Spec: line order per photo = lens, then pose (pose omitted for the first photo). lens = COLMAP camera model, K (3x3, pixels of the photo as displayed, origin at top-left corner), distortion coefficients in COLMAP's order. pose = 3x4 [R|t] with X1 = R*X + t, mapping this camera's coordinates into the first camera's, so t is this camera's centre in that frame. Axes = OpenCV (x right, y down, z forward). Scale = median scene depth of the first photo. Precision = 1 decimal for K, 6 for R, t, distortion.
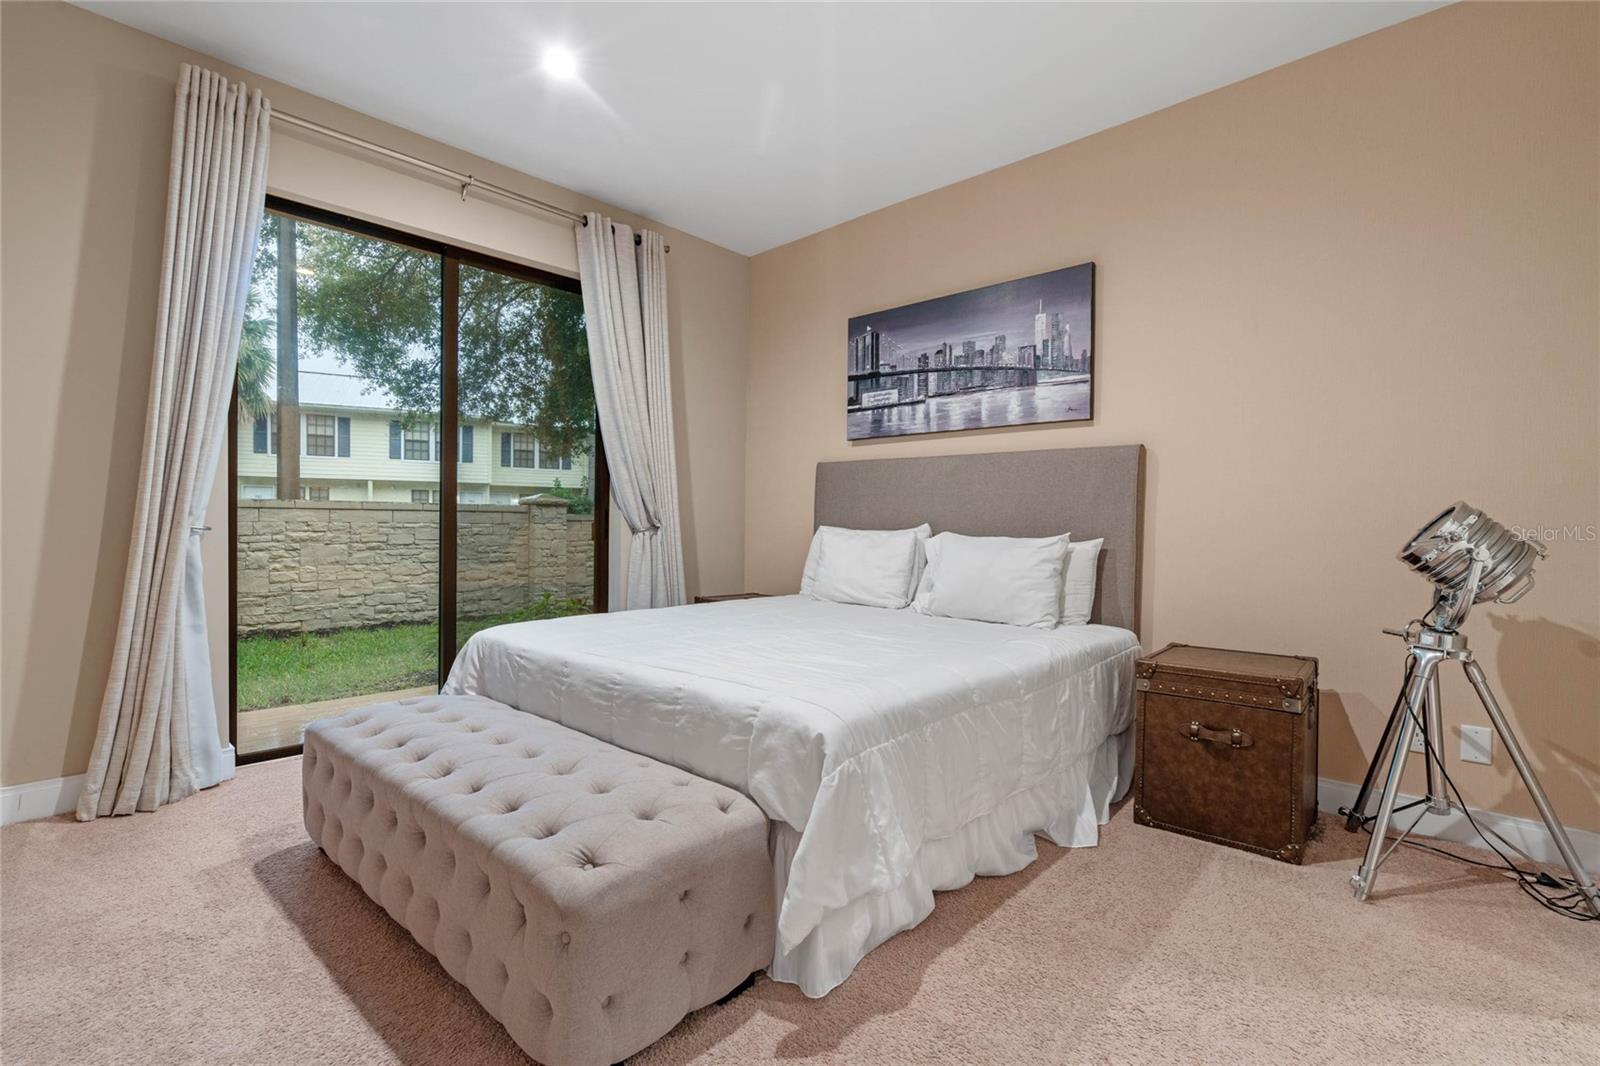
lens RADIAL K [[731.8, 0, 797.4], [0, 731.8, 527.7], [0, 0, 1]] dist [-0.002696, 0.001667]
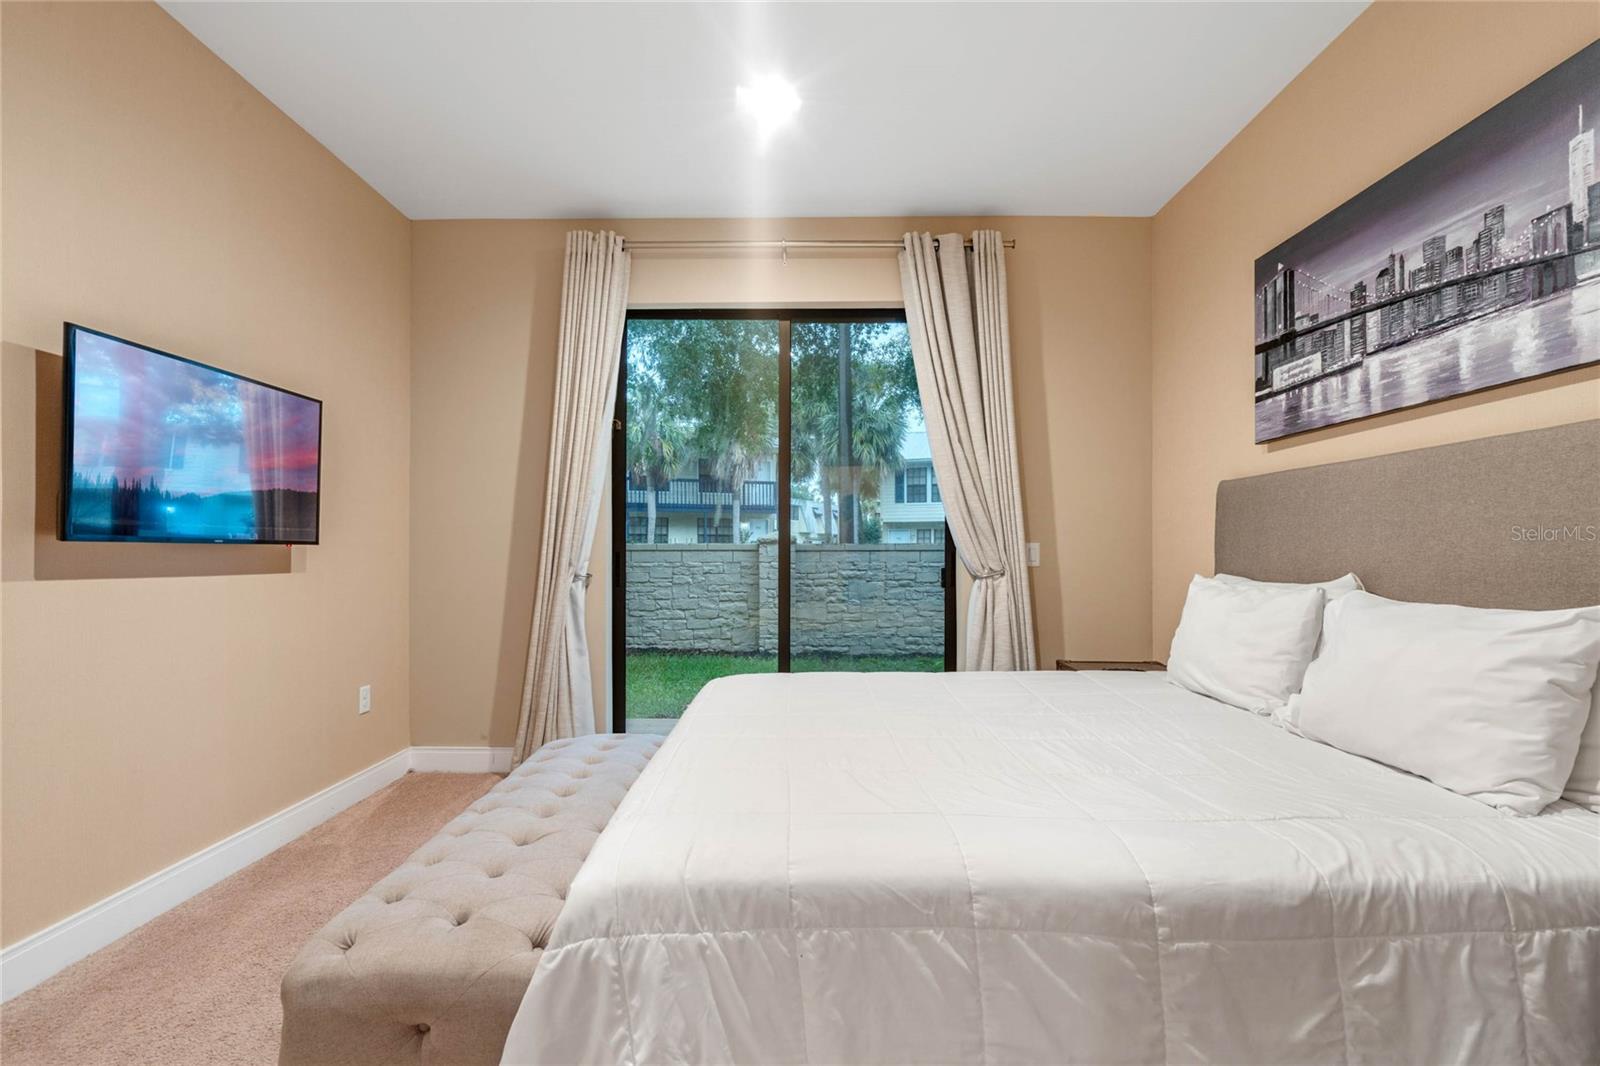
lens RADIAL K [[731.8, 0, 805.9], [0, 731.8, 544.7], [0, 0, 1]] dist [-0.002696, 0.001667]
pose [[0.677897, -0.019964, -0.734886, 0.296216], [0.002766, 0.999693, -0.024606, -0.015067], [0.735152, 0.014647, 0.677744, 0.278478]]
